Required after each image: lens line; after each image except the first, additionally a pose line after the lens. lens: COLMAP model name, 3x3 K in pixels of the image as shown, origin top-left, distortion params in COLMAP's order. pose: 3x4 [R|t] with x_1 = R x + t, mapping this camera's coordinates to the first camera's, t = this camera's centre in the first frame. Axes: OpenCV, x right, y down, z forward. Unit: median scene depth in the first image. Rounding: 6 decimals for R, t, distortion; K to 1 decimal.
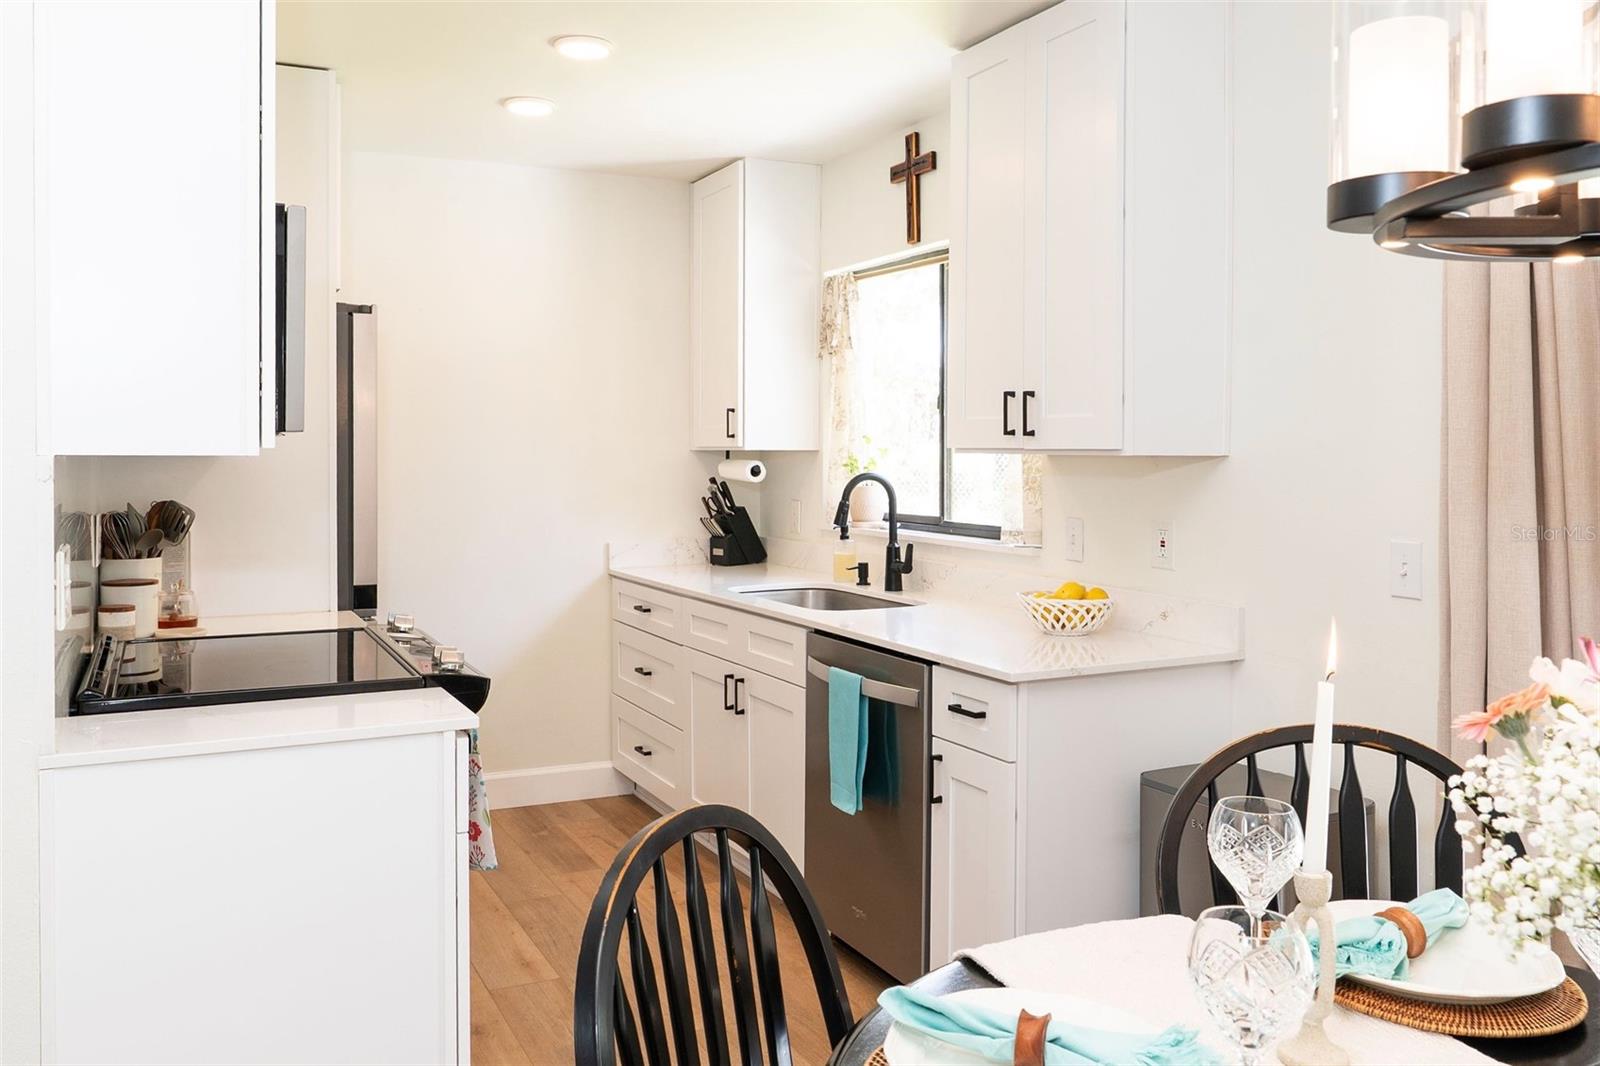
lens RADIAL K [[1280.4, 0, 800.0], [0, 1280.4, 533.0], [0, 0, 1]] dist [-0.049960, -0.000446]
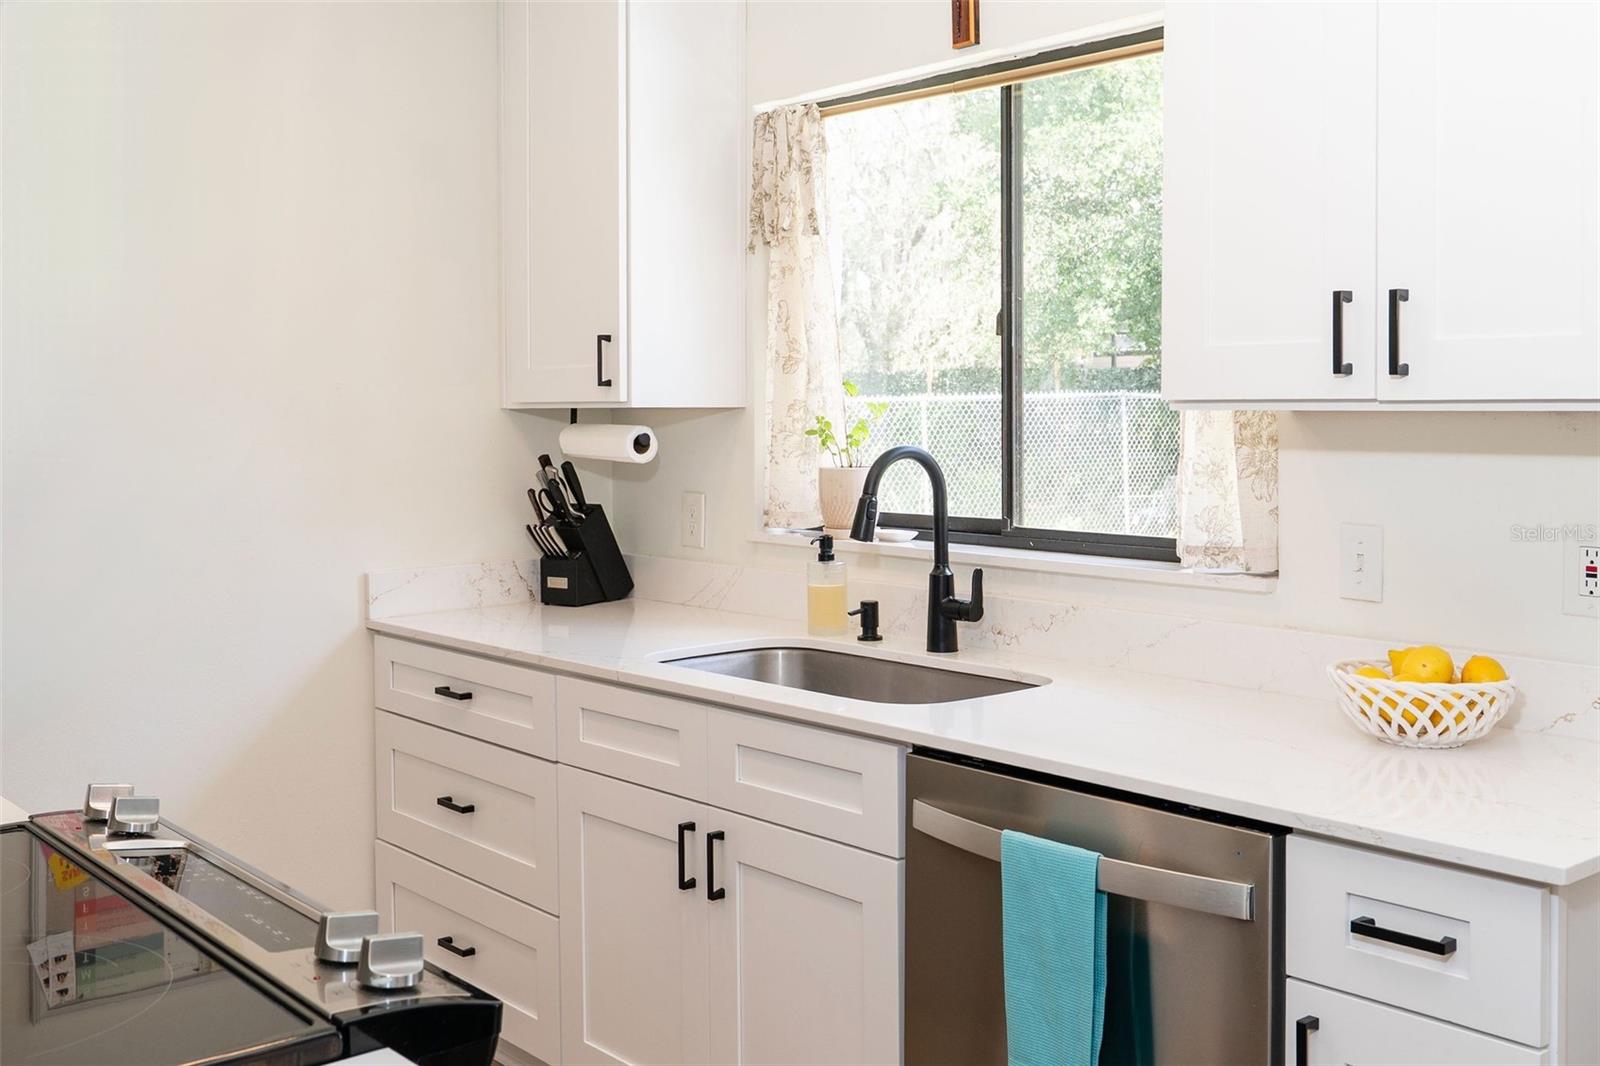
lens RADIAL K [[1635.0, 0, 800.6], [0, 1635.0, 503.3], [0, 0, 1]] dist [-0.002786, -0.005957]
pose [[0.970210, -0.016957, 0.241670, -0.158148], [0.018786, 0.999810, -0.005268, -0.017838], [-0.241535, 0.009651, 0.970344, 0.292126]]
